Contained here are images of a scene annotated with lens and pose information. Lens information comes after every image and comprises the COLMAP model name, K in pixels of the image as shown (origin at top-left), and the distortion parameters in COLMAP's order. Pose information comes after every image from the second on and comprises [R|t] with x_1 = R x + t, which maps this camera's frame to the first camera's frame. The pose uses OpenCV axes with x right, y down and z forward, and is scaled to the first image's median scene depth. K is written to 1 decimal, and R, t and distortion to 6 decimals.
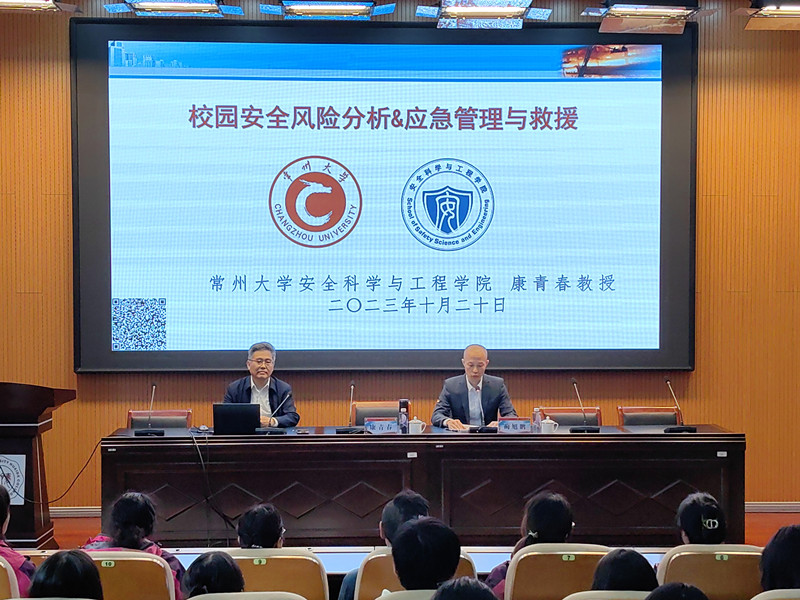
lens RADIAL K [[1412.3, 0, 400.9], [0, 1412.3, 299.5], [0, 0, 1]] dist [0.021921, 0.000000]
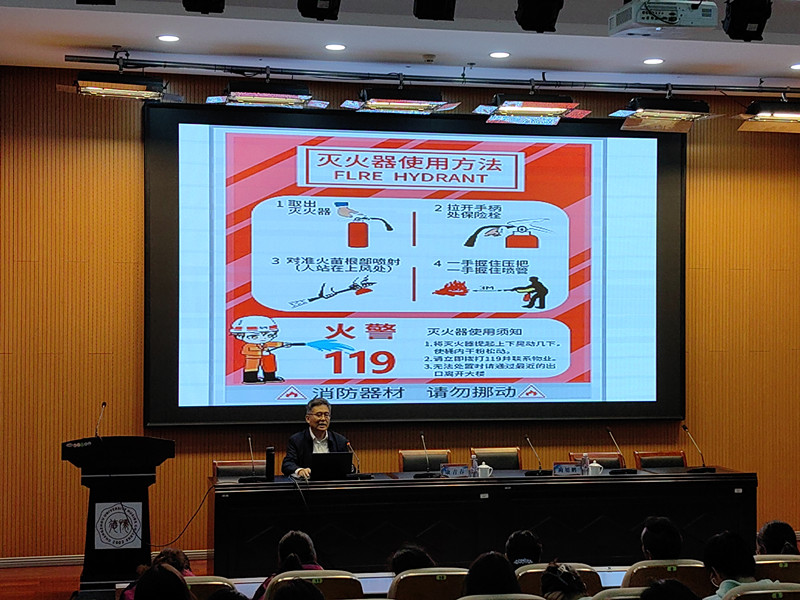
lens RADIAL K [[1419.3, 0, 399.3], [0, 1419.3, 300.8], [0, 0, 1]] dist [0.001238, 0.000000]
pose [[0.985919, 0.004652, 0.167156, -0.226515], [0.000797, 0.999471, -0.032518, -0.009626], [-0.167219, 0.032193, 0.985394, -0.113829]]
